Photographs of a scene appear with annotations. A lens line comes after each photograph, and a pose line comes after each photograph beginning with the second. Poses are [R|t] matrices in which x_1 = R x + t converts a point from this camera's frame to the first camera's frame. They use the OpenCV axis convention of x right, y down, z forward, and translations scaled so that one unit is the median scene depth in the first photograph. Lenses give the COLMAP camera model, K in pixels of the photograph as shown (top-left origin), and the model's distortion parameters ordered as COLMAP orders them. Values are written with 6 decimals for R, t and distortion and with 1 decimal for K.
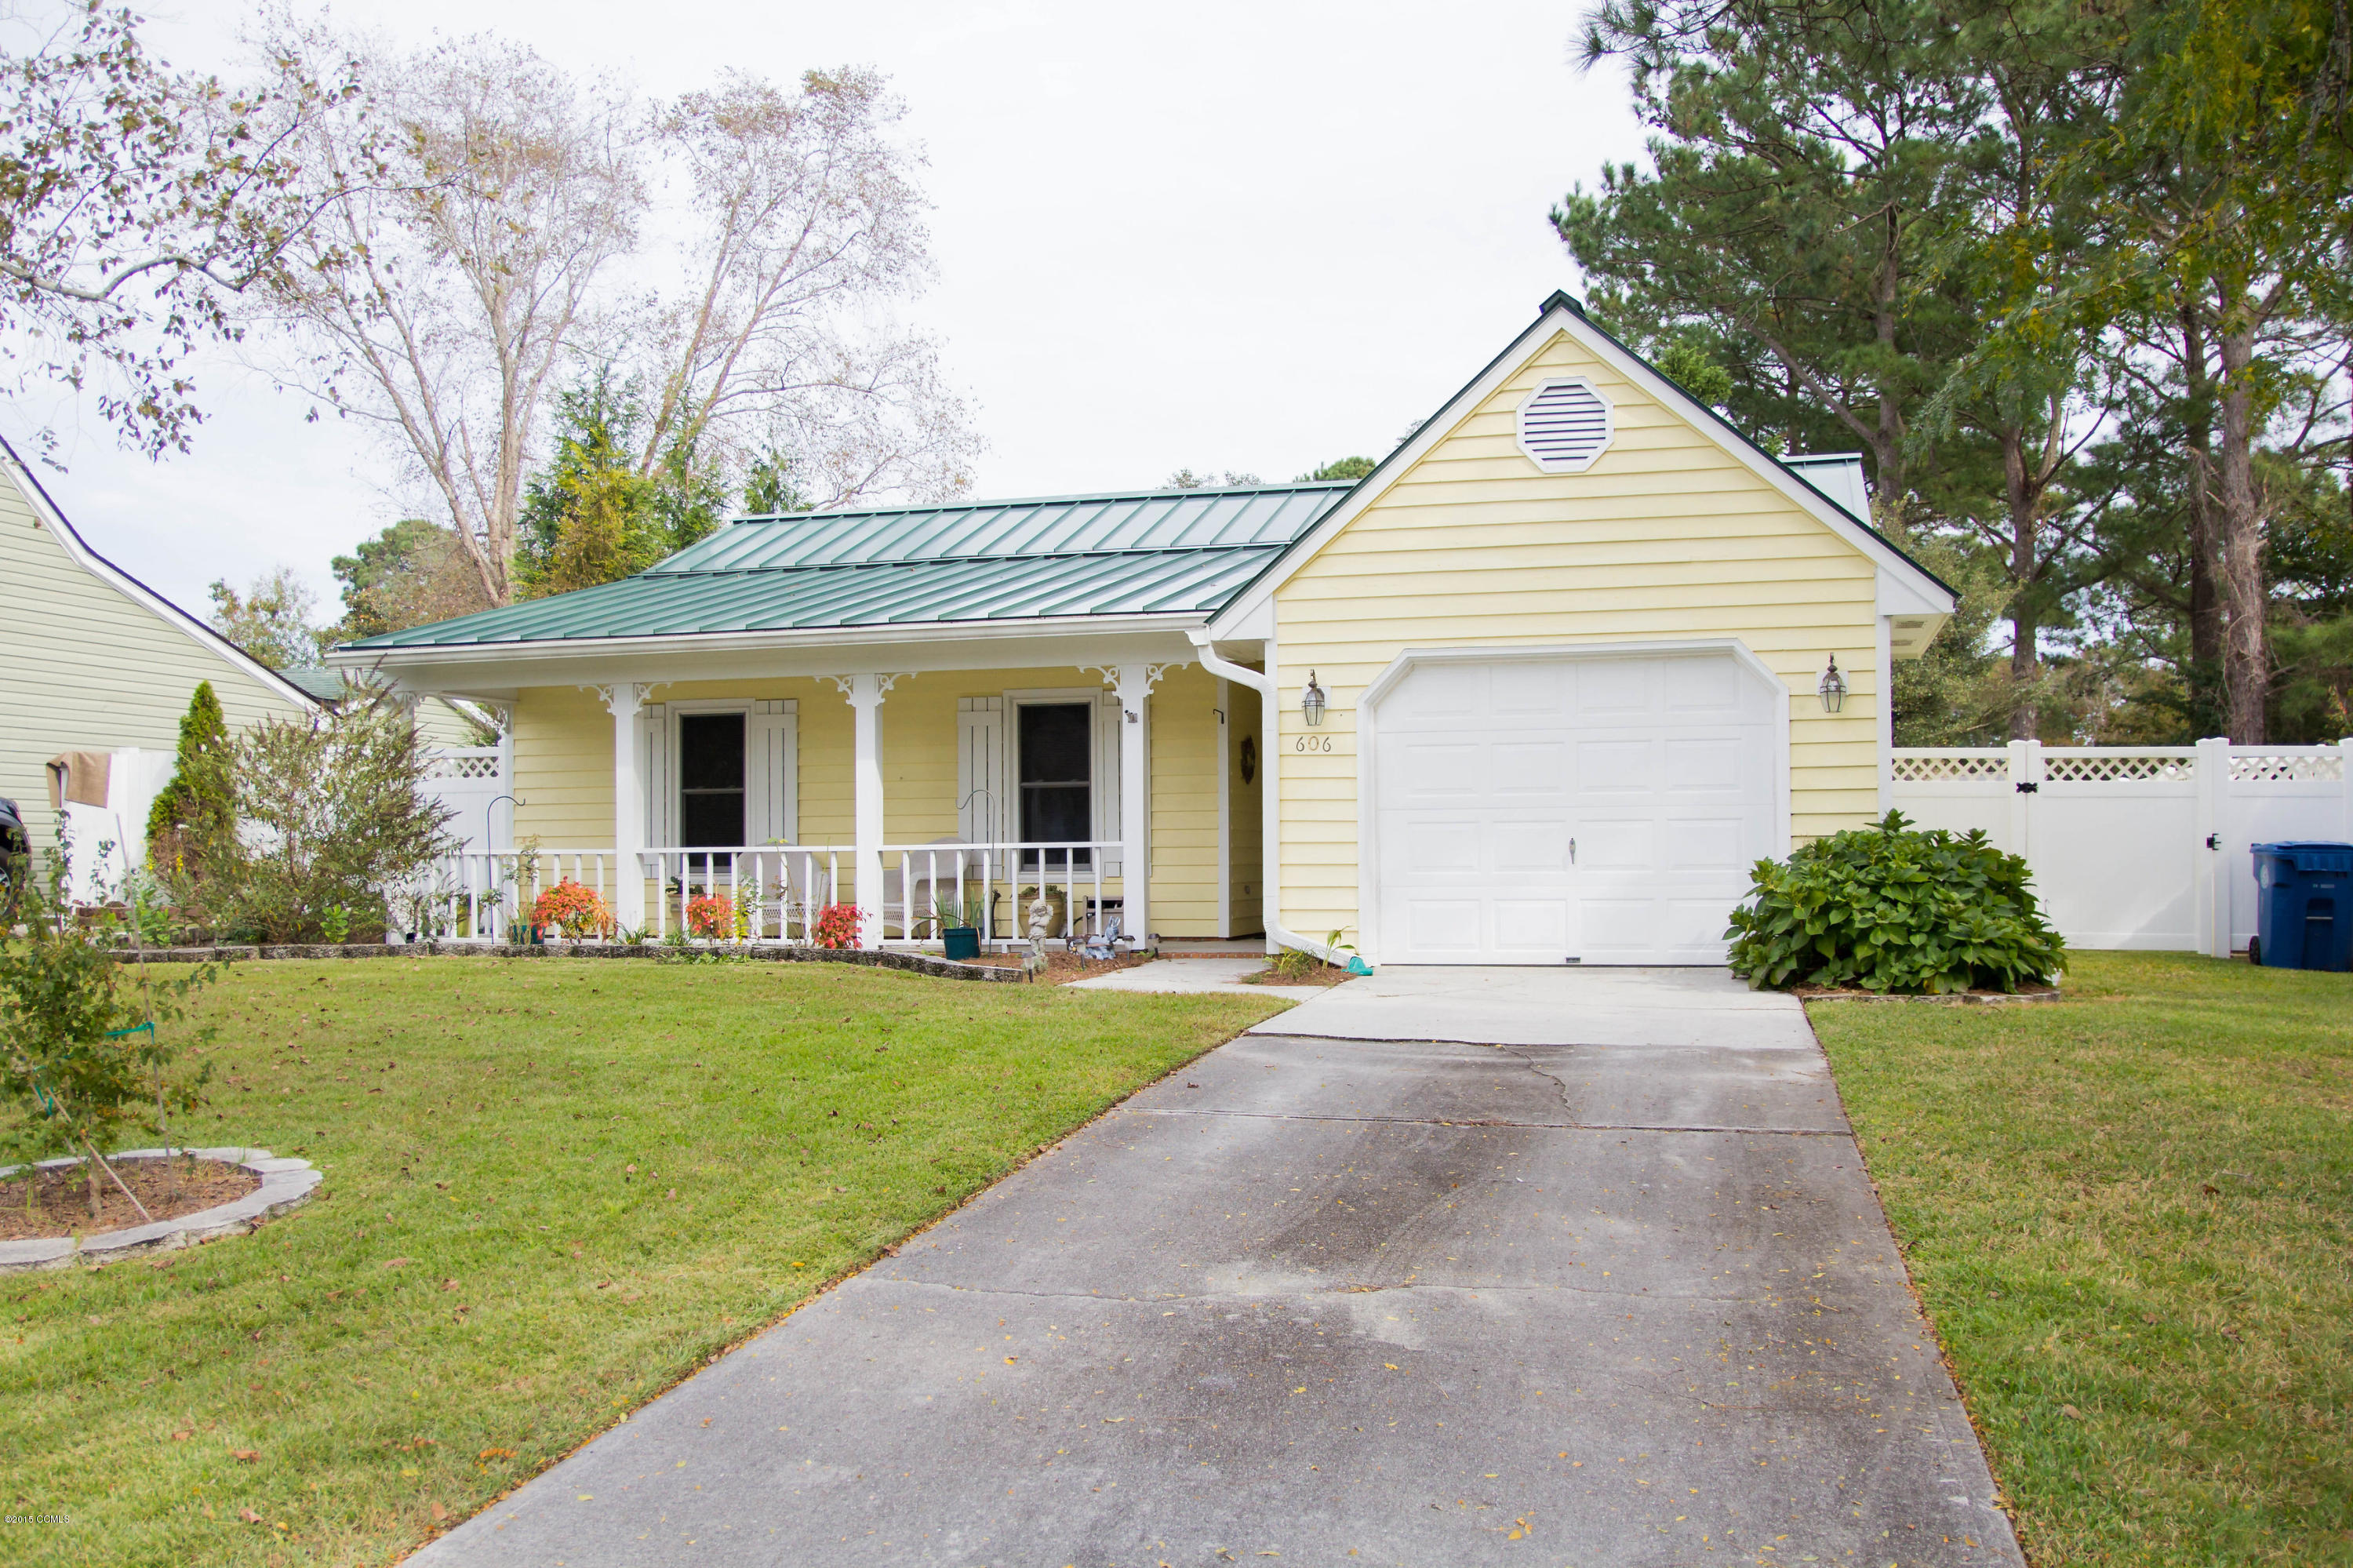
lens RADIAL K [[2197.8, 0, 1175.6], [0, 2197.8, 816.3], [0, 0, 1]] dist [-0.123331, 0.226258]
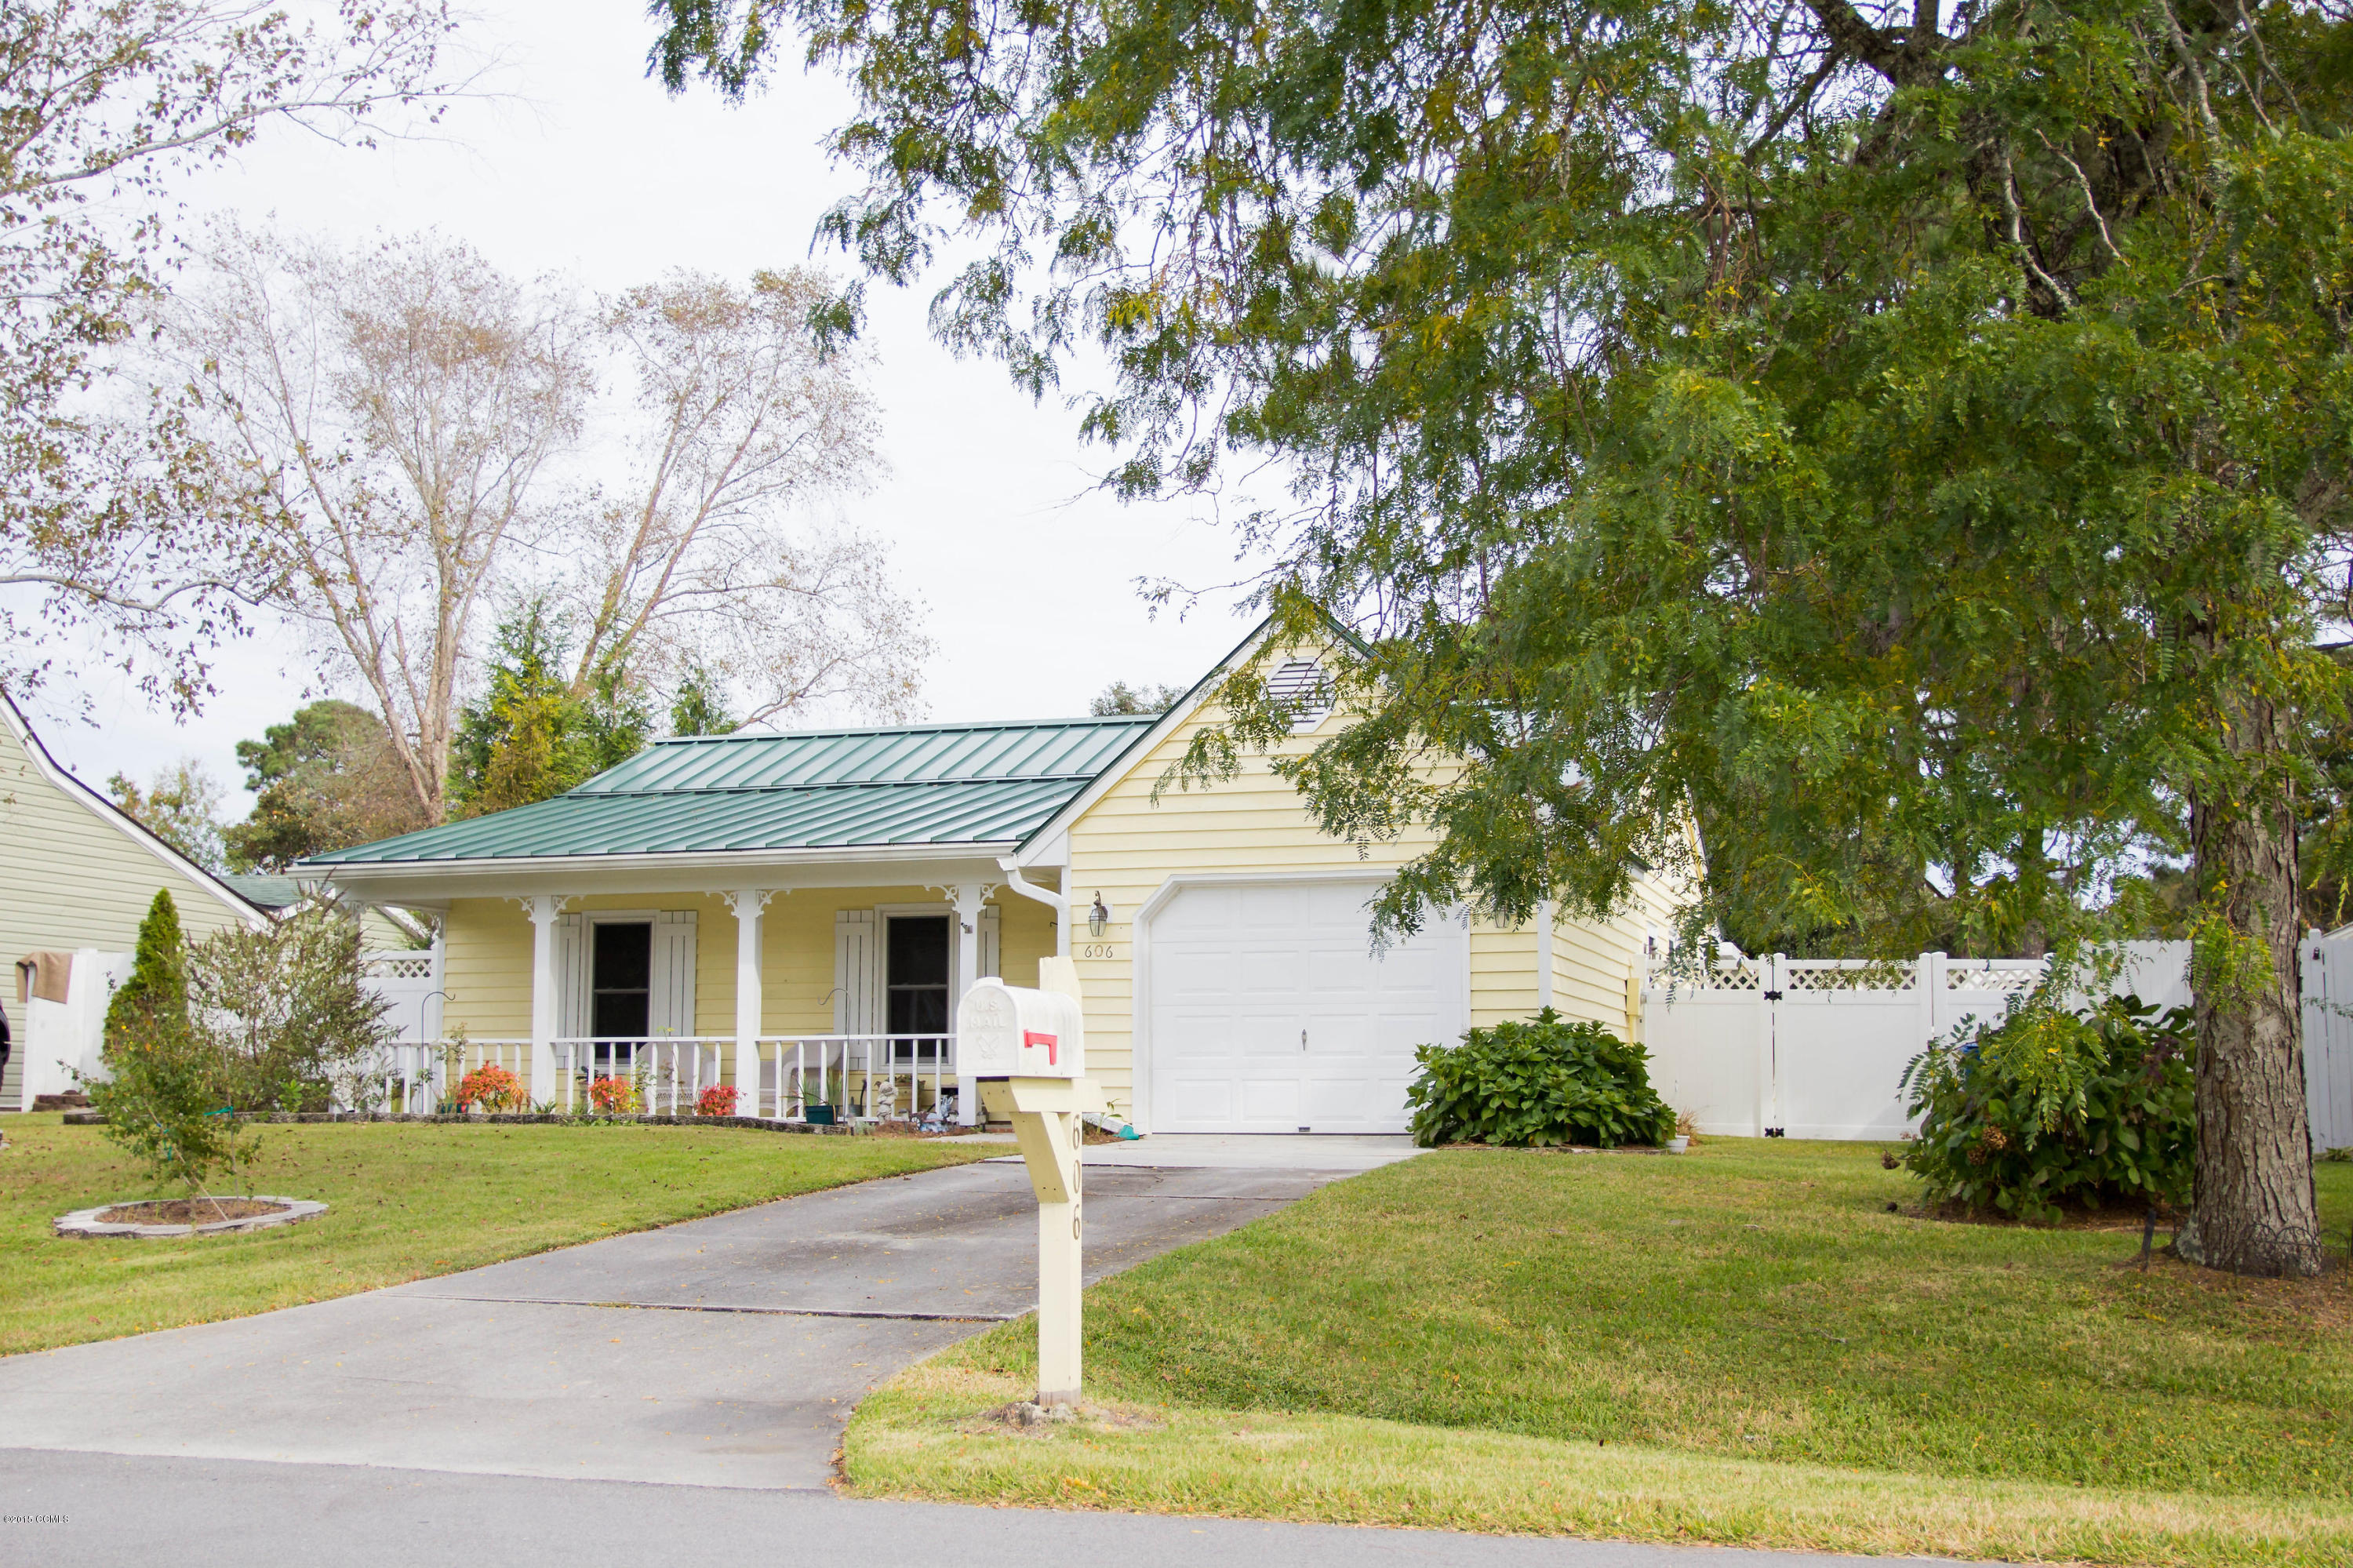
lens RADIAL K [[2708.1, 0, 1176.5], [0, 2708.1, 784.0], [0, 0, 1]] dist [-0.045115, 0.243878]
pose [[0.999616, 0.005672, -0.027106, 0.110948], [-0.008326, 0.995068, -0.098840, 0.017517], [0.026412, 0.099028, 0.994734, -0.387716]]
